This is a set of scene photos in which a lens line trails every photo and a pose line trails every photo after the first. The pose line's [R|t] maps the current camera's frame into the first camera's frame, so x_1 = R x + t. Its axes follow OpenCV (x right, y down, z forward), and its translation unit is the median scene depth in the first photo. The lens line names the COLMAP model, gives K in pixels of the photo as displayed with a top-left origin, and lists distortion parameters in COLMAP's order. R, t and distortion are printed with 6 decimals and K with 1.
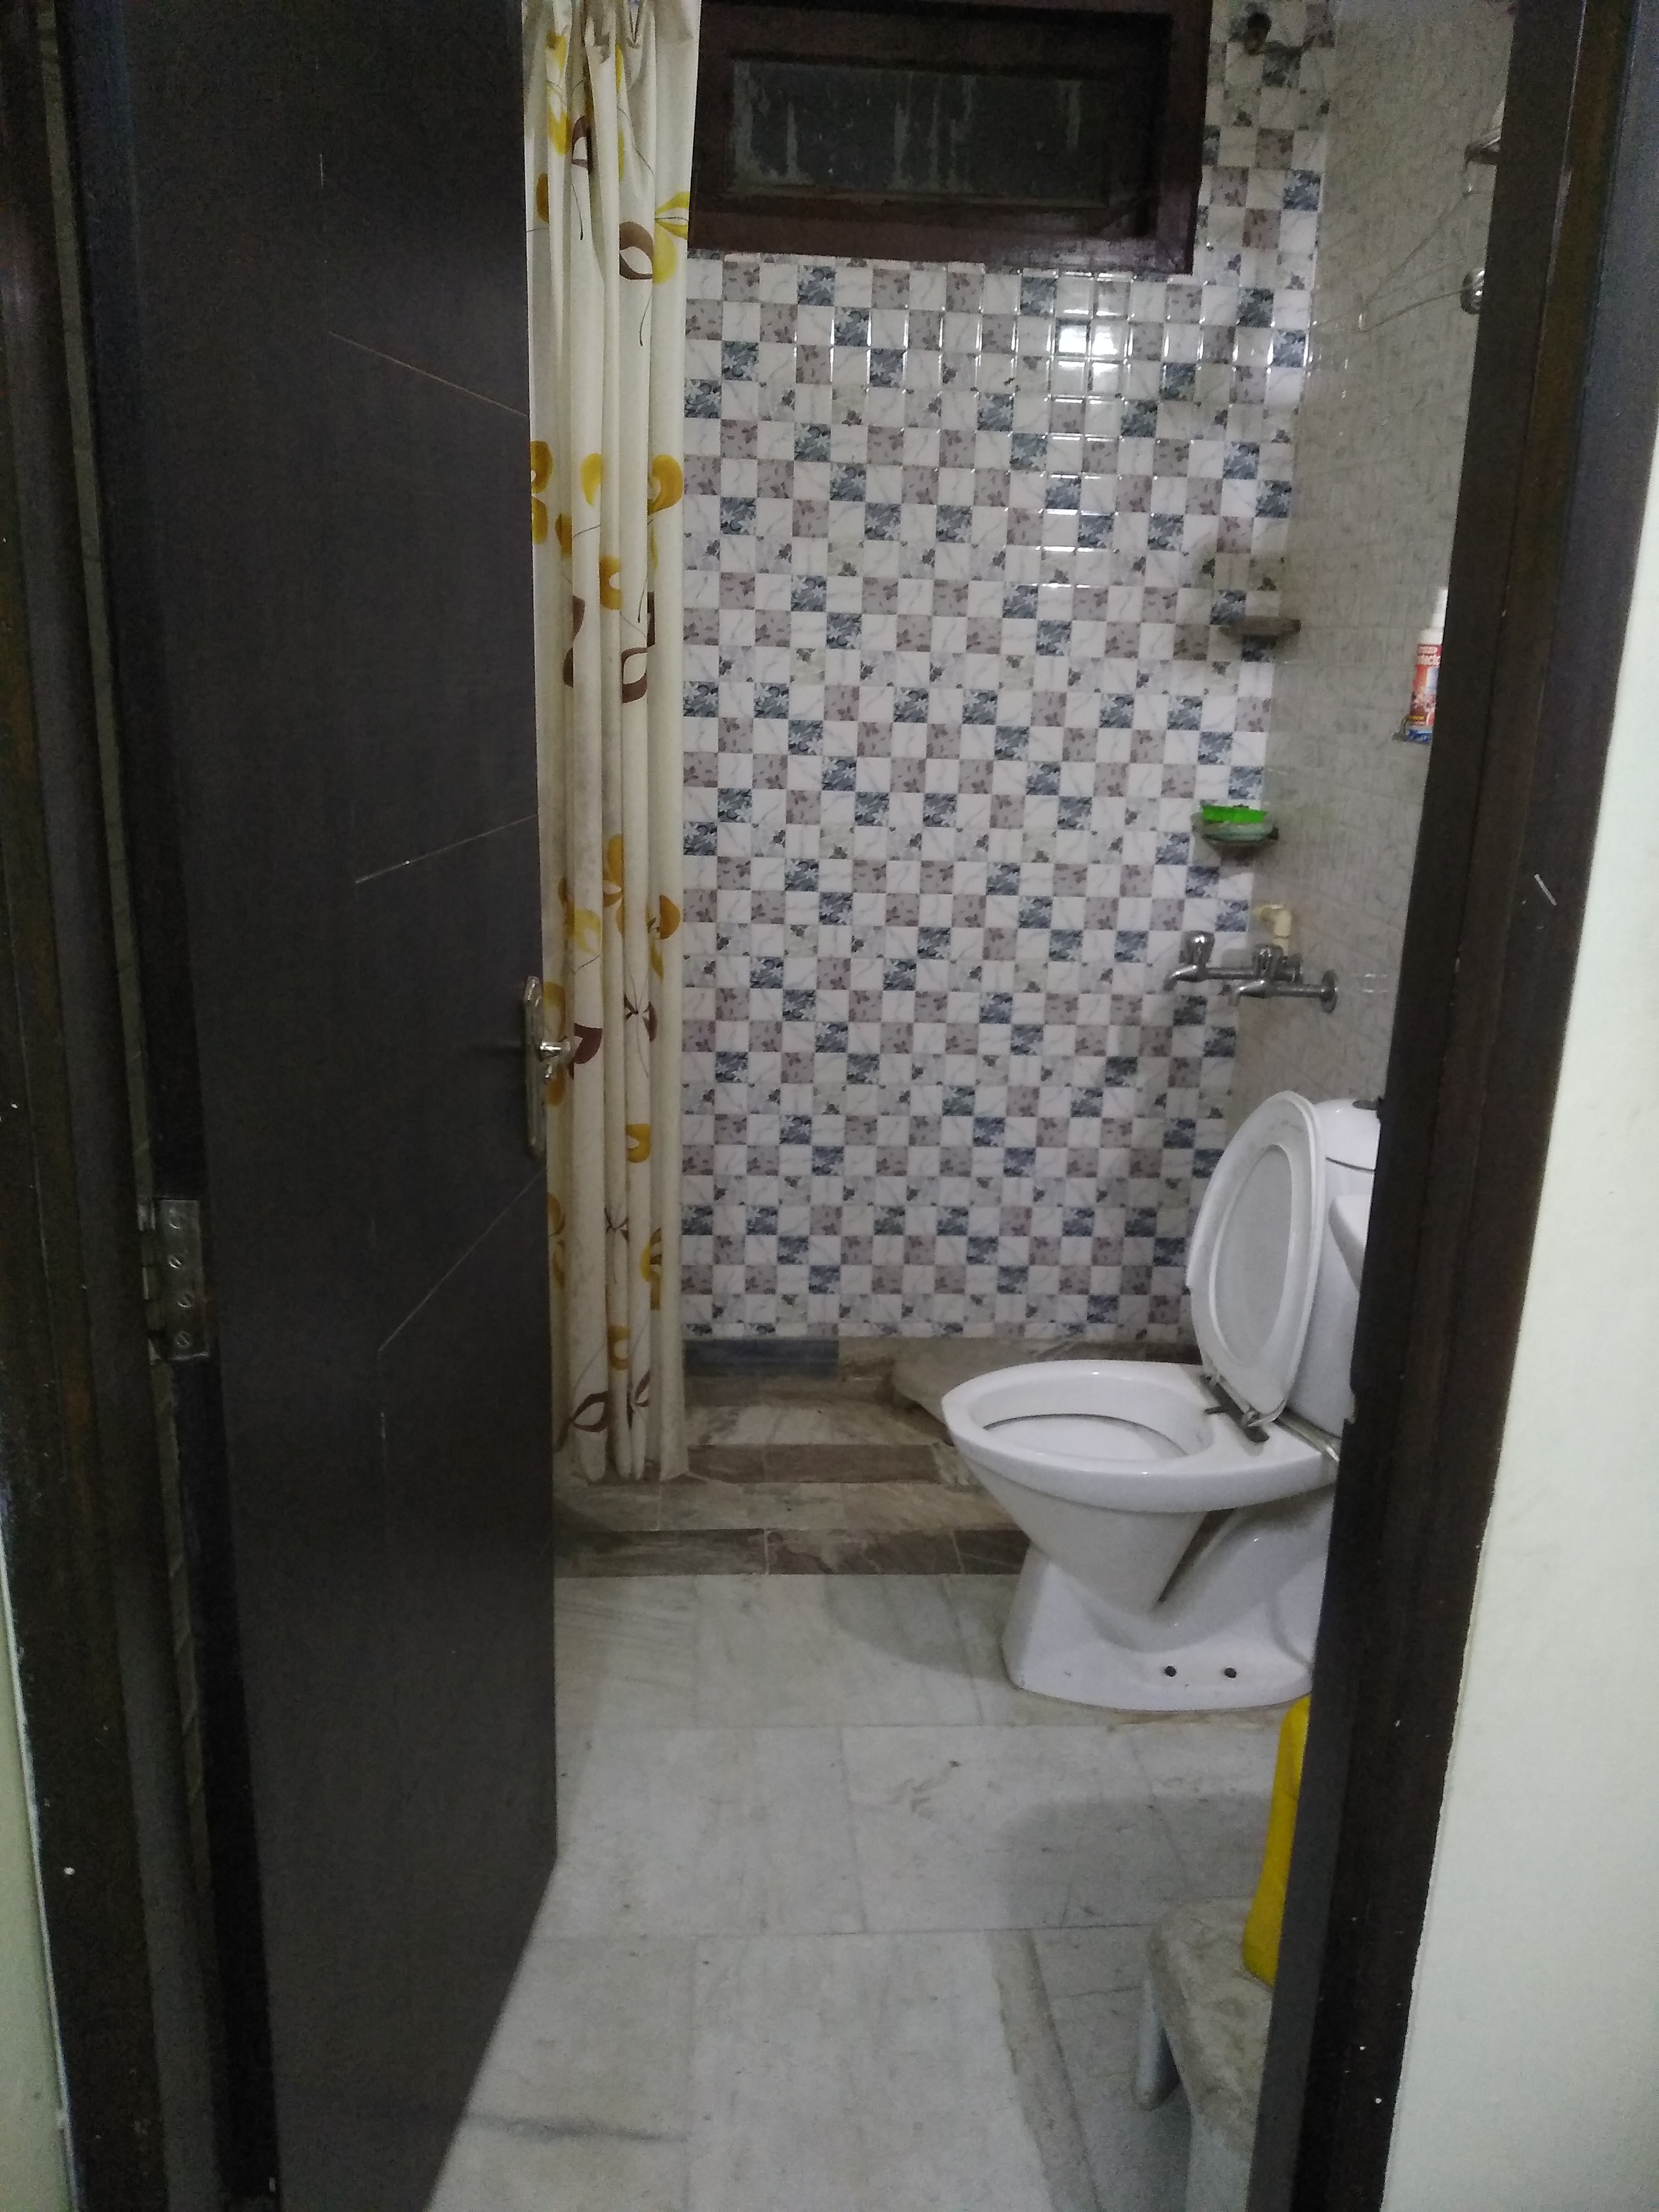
lens RADIAL K [[1706.0, 0, 845.2], [0, 1706.0, 1110.8], [0, 0, 1]] dist [0.096145, -0.220643]
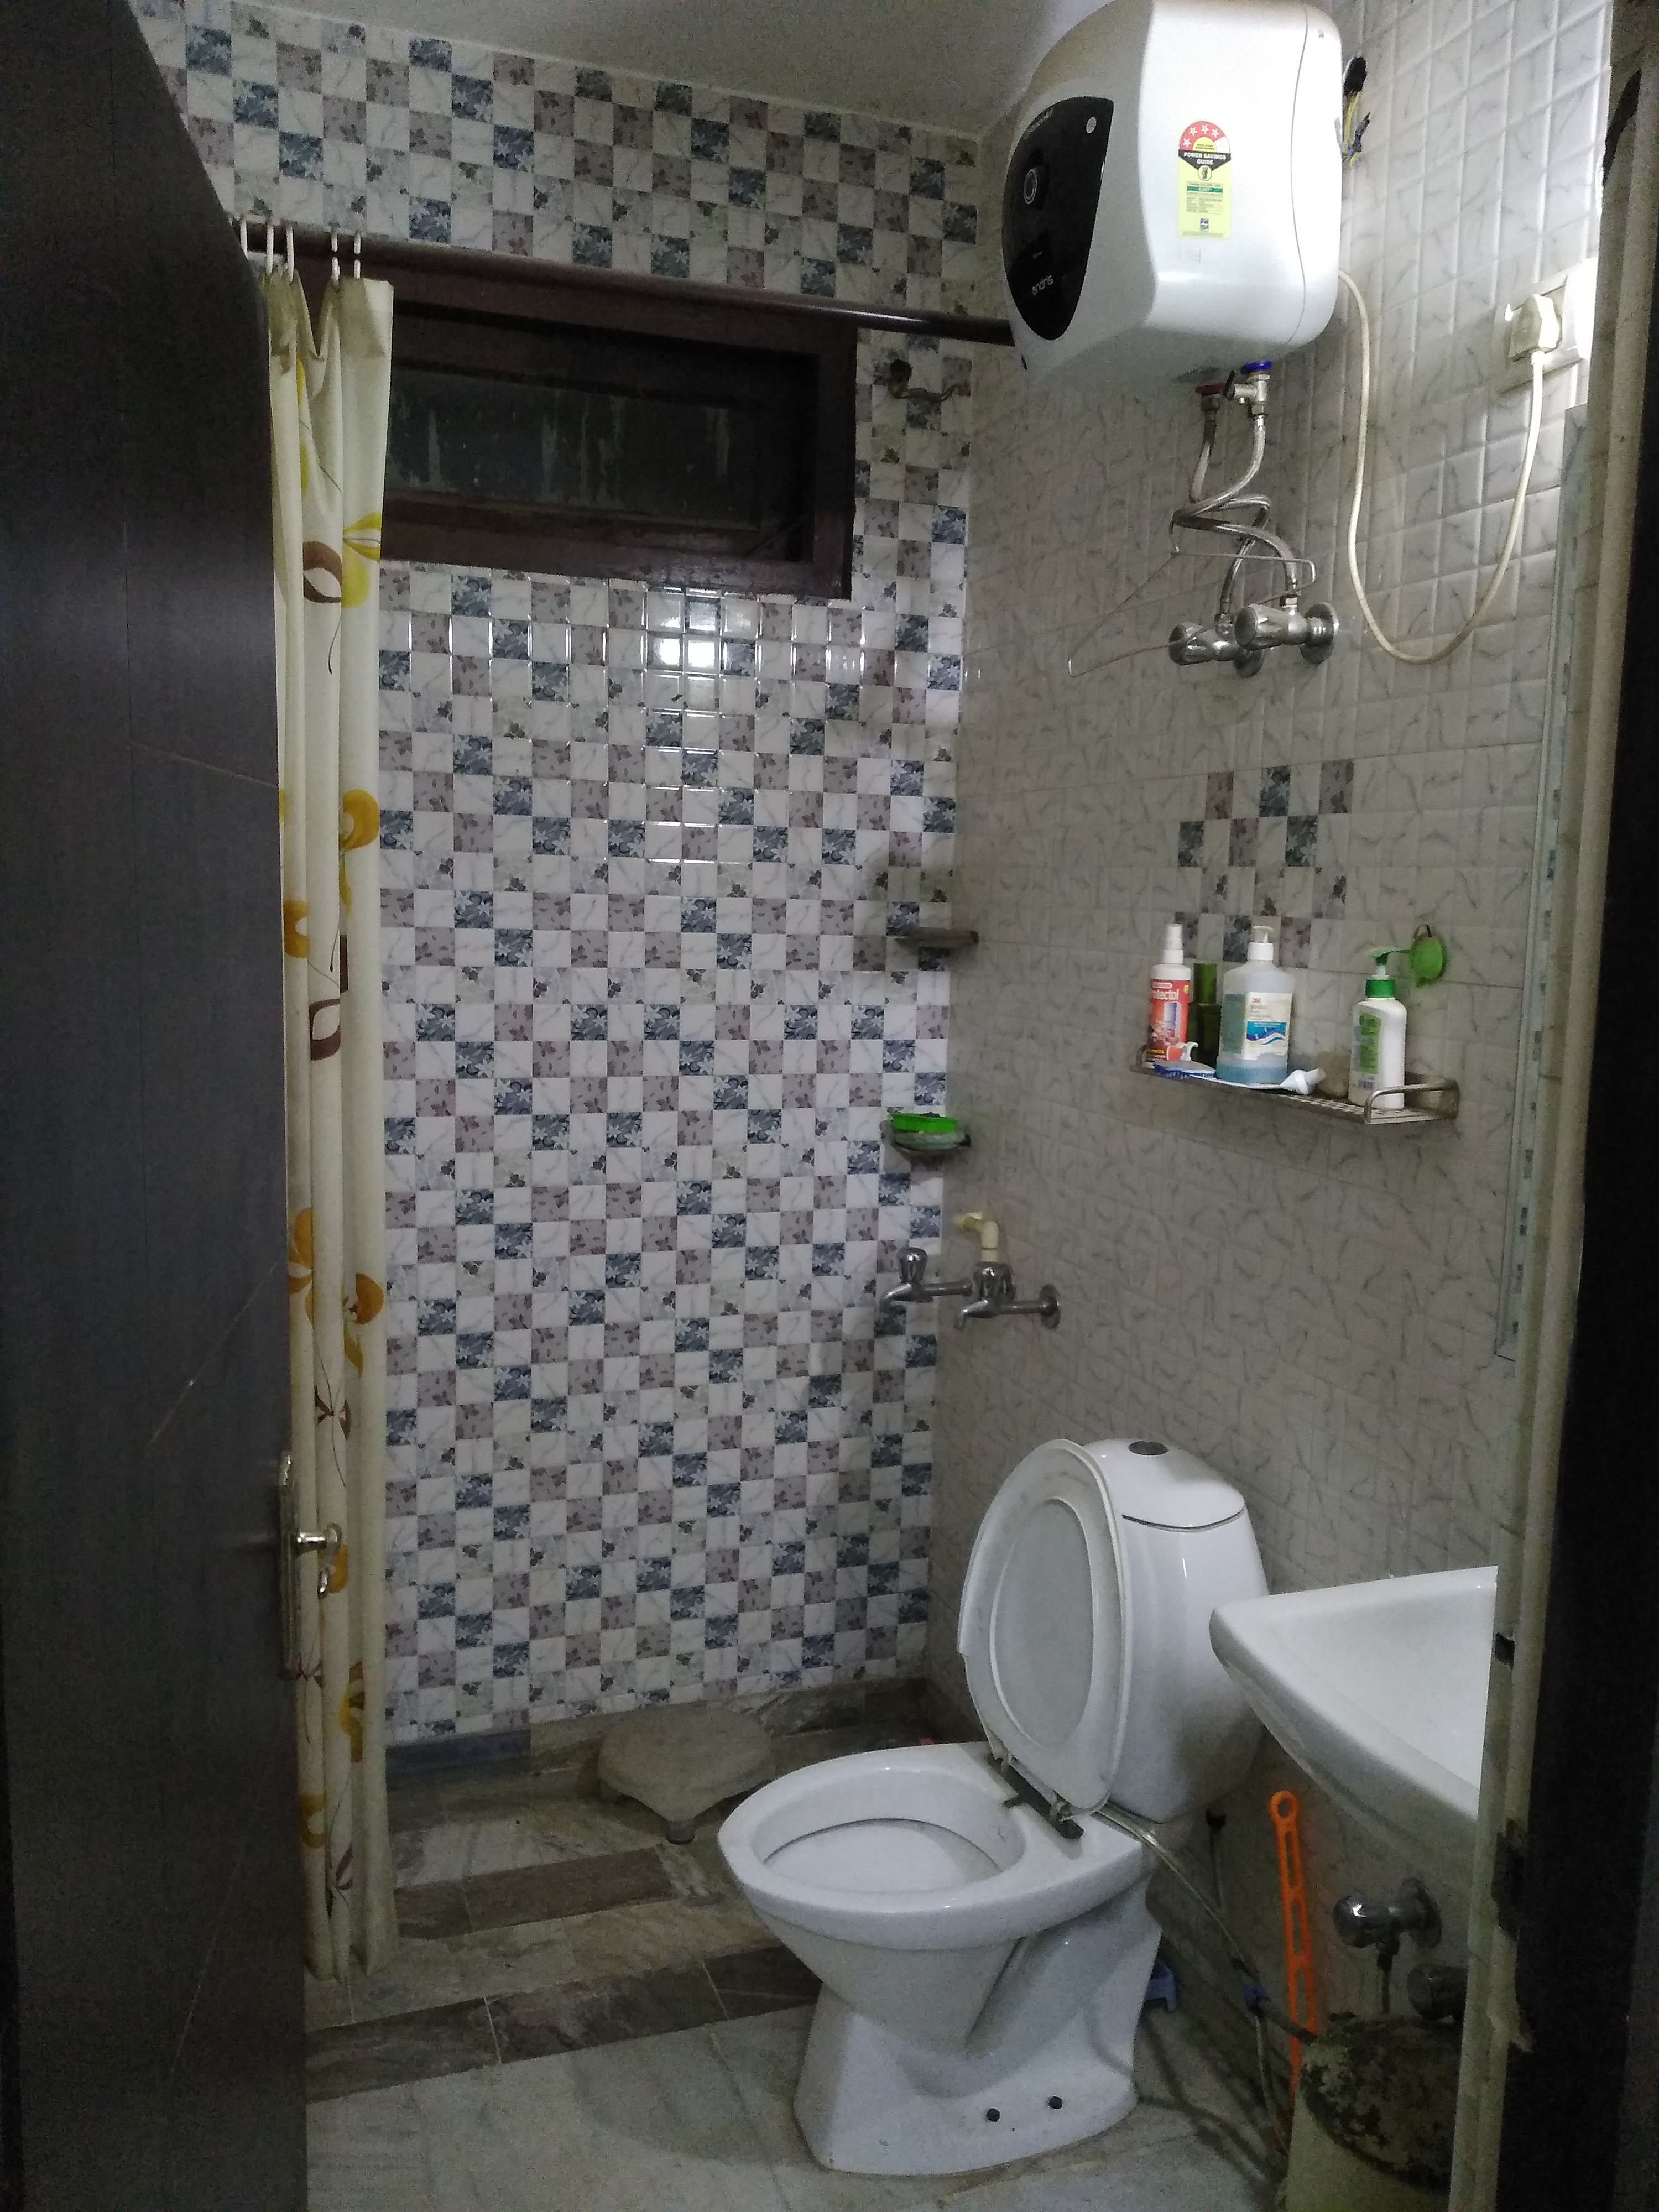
lens RADIAL K [[1704.1, 0, 846.4], [0, 1704.1, 1106.7], [0, 0, 1]] dist [0.112422, -0.234759]
pose [[0.963971, -0.041825, 0.262697, -0.073563], [0.077210, 0.989040, -0.125854, -0.062939], [-0.254554, 0.141603, 0.956635, 0.078242]]
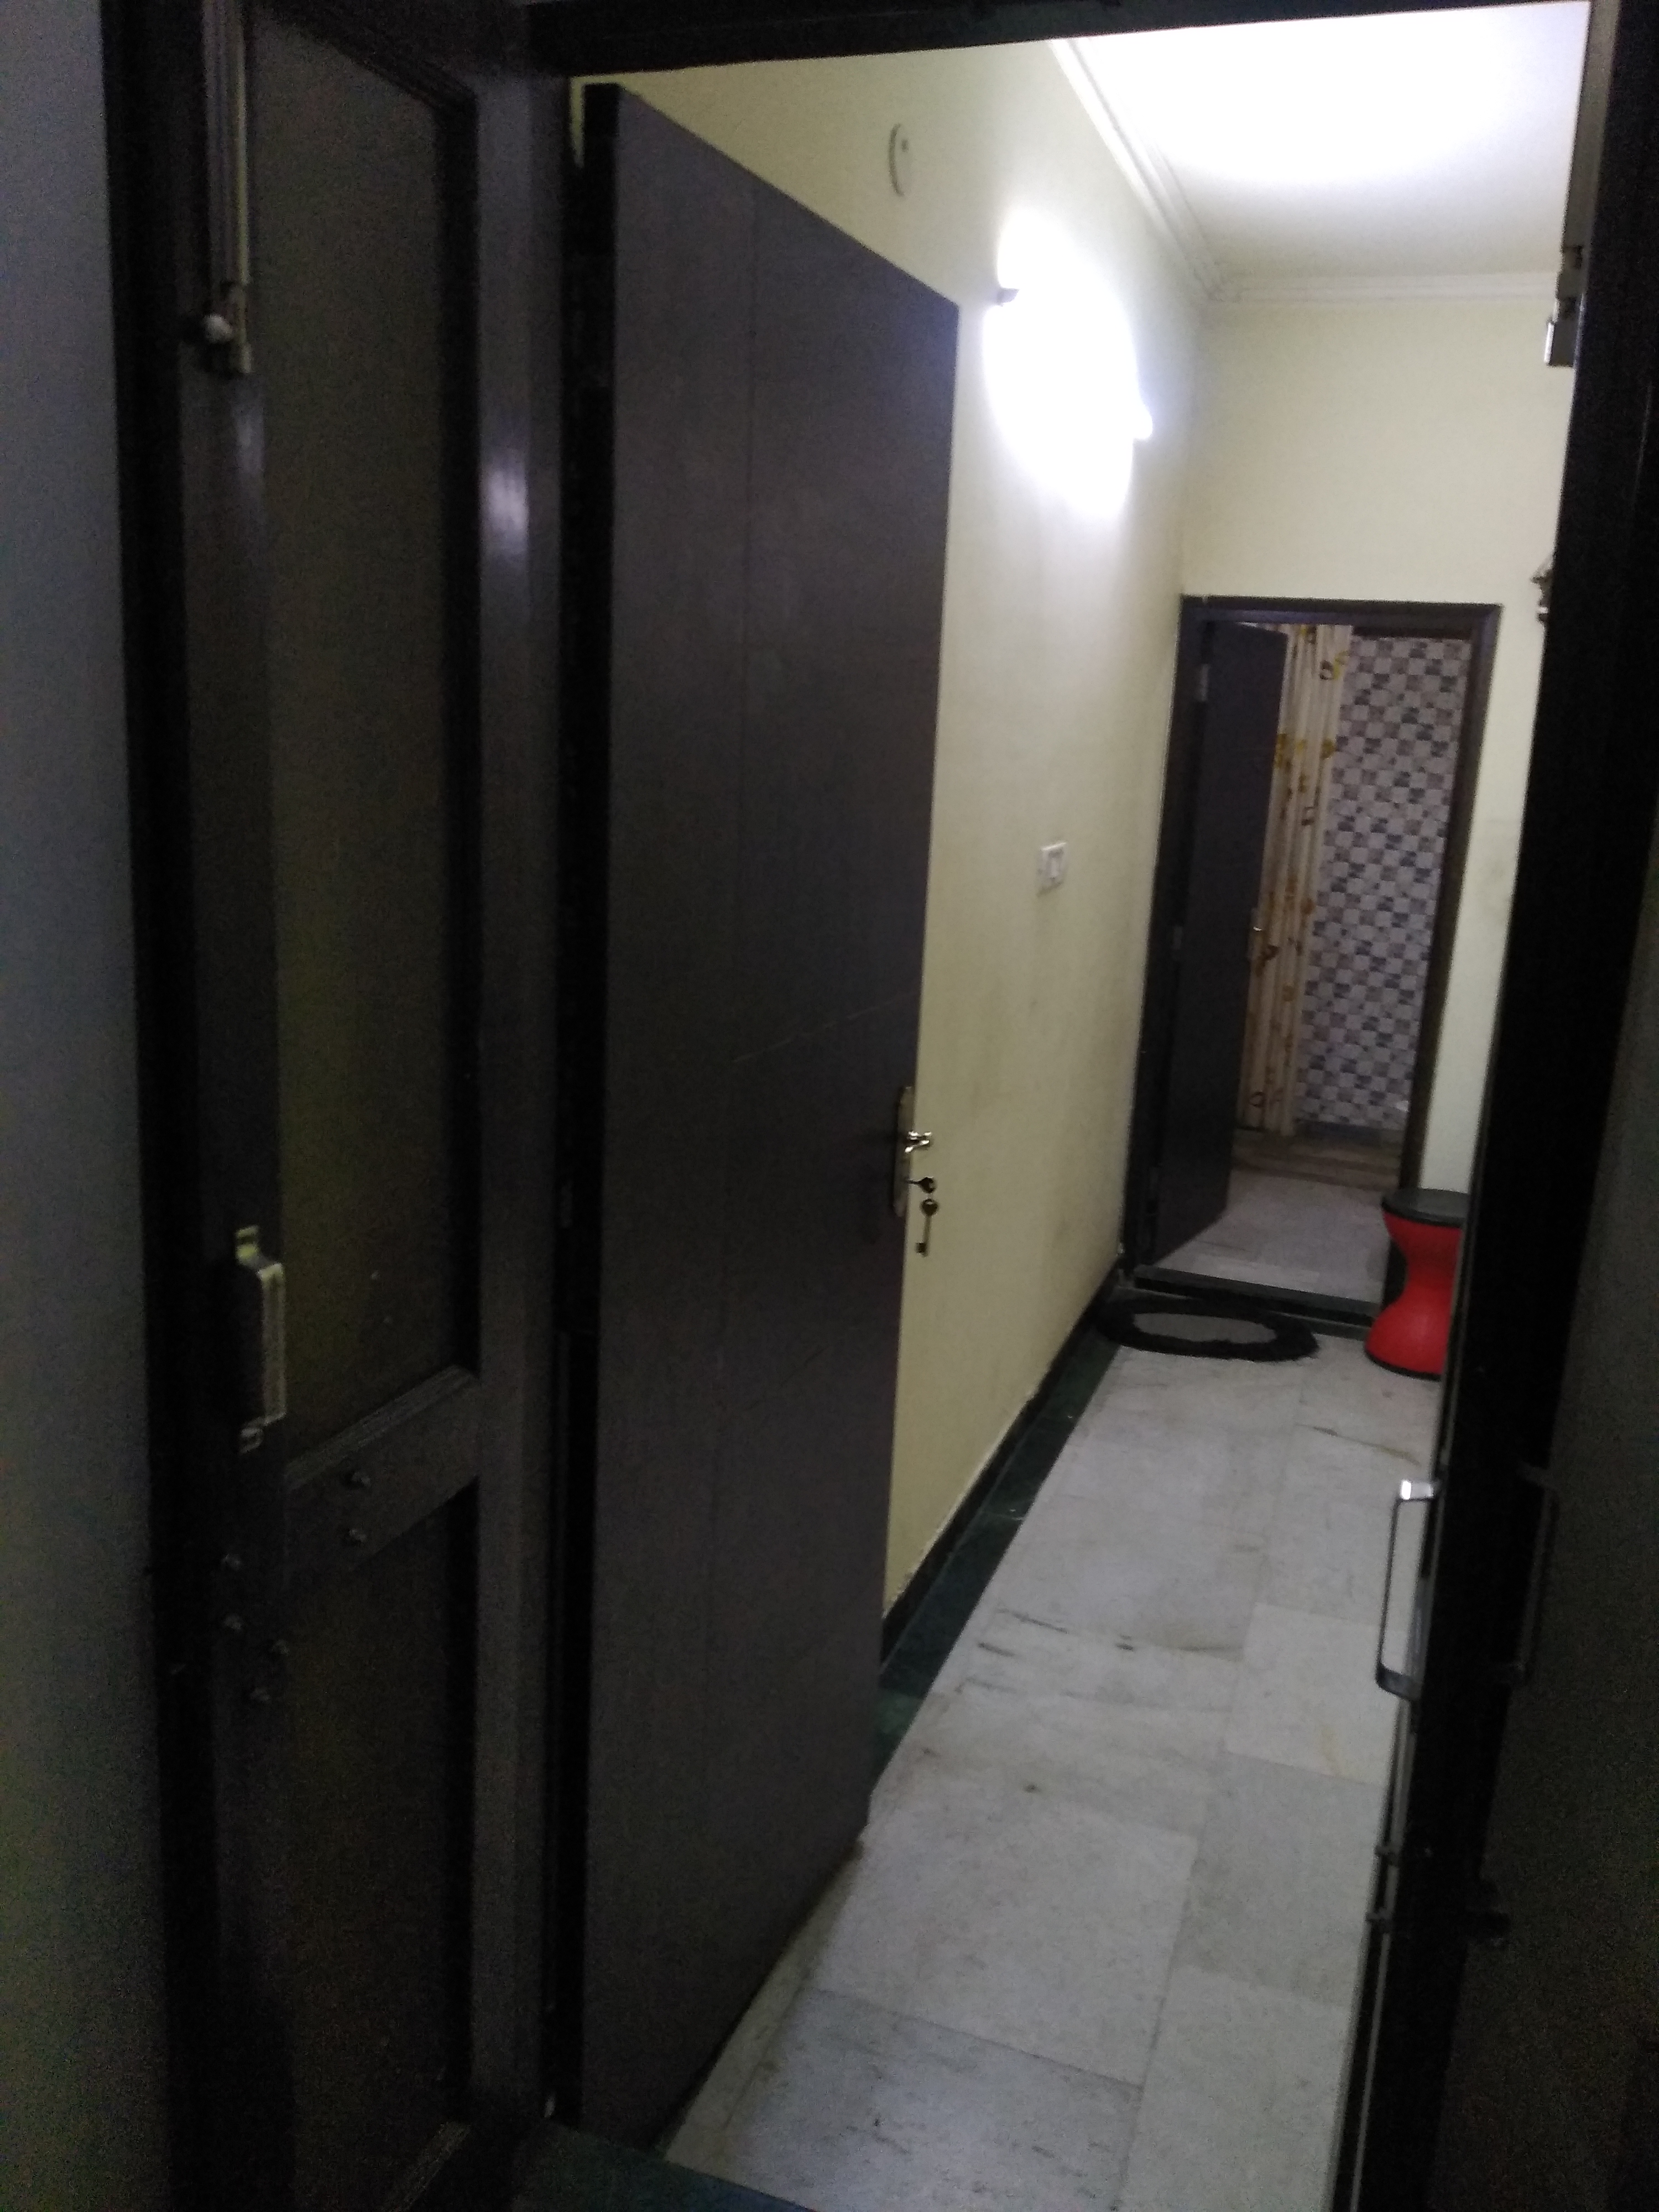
lens RADIAL K [[1706.0, 0, 845.2], [0, 1706.0, 1110.8], [0, 0, 1]] dist [0.096145, -0.220643]
pose [[0.911039, 0.112487, -0.396680, 0.253690], [-0.132879, 0.990837, -0.024205, 0.275853], [0.390323, 0.074762, 0.917638, -1.298555]]
